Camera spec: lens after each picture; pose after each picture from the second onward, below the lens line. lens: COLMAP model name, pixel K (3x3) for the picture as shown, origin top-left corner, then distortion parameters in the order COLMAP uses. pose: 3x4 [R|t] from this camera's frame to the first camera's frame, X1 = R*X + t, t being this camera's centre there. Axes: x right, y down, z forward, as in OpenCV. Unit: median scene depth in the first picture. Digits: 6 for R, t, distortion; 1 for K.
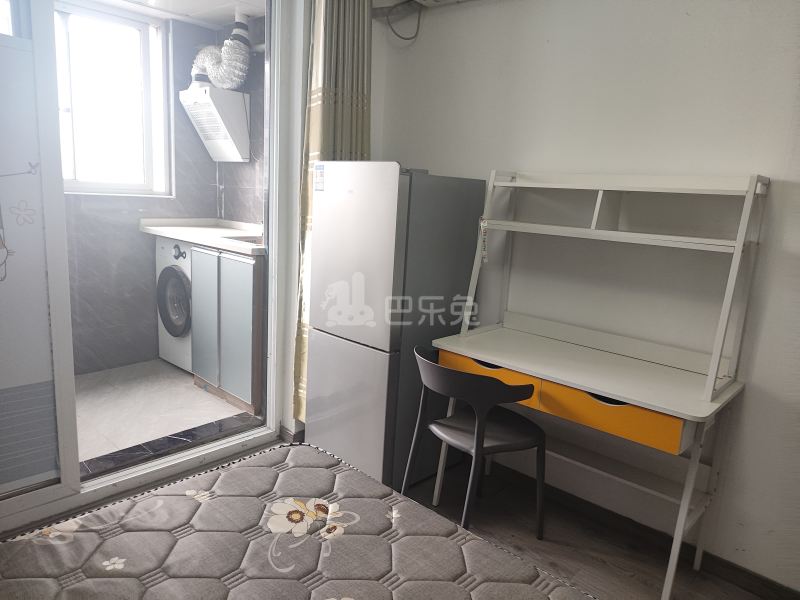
lens RADIAL K [[547.8, 0, 400.0], [0, 547.8, 300.0], [0, 0, 1]] dist [-0.037046, -0.001282]
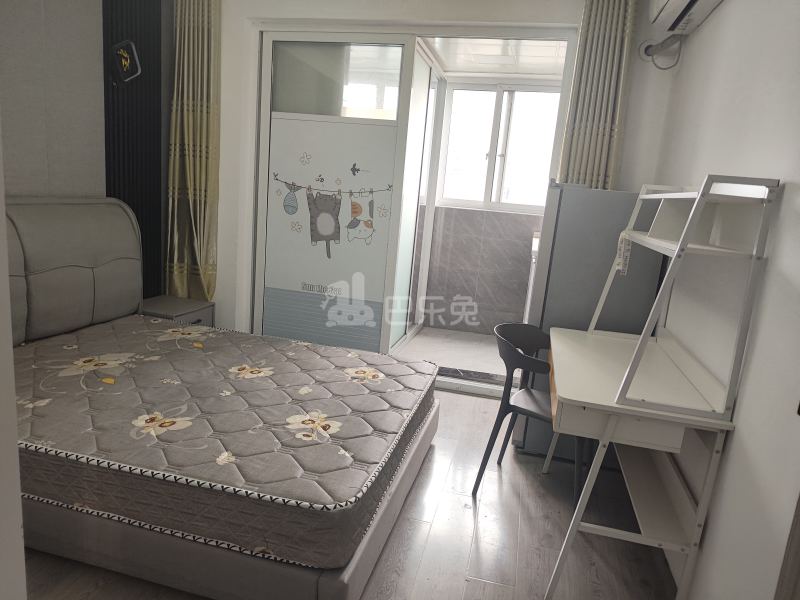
lens RADIAL K [[547.8, 0, 400.0], [0, 547.8, 300.0], [0, 0, 1]] dist [-0.037046, -0.001282]
pose [[0.485142, 0.155841, -0.860436, 1.439375], [-0.217911, 0.974494, 0.053633, 0.042752], [0.846848, 0.161478, 0.506728, 0.164927]]
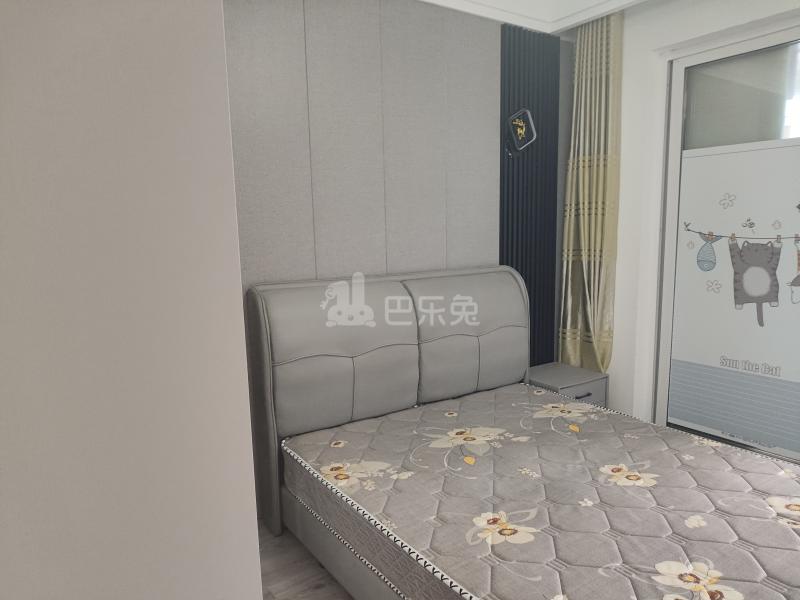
lens RADIAL K [[547.9, 0, 401.2], [0, 547.9, 306.9], [0, 0, 1]] dist [0.000954, -0.005119]
pose [[-0.237923, 0.085219, -0.967538, 1.196928], [-0.168734, 0.977370, 0.127578, -0.046214], [0.956515, 0.193610, -0.218160, 0.357245]]
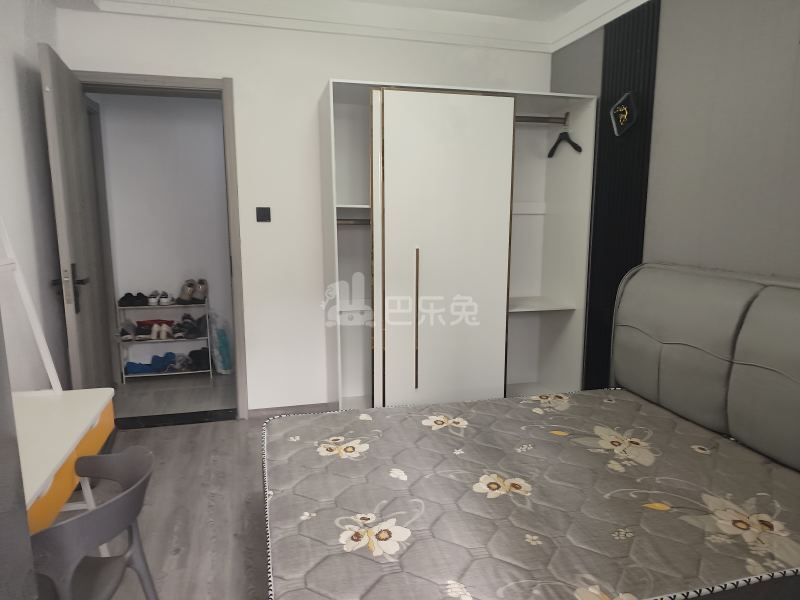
lens RADIAL K [[547.8, 0, 400.0], [0, 547.8, 300.0], [0, 0, 1]] dist [-0.037046, -0.001282]
pose [[-0.844271, -0.143758, 0.516275, -0.750787], [0.045719, 0.940518, 0.336655, -0.436911], [-0.533963, 0.307831, -0.787479, 1.775861]]
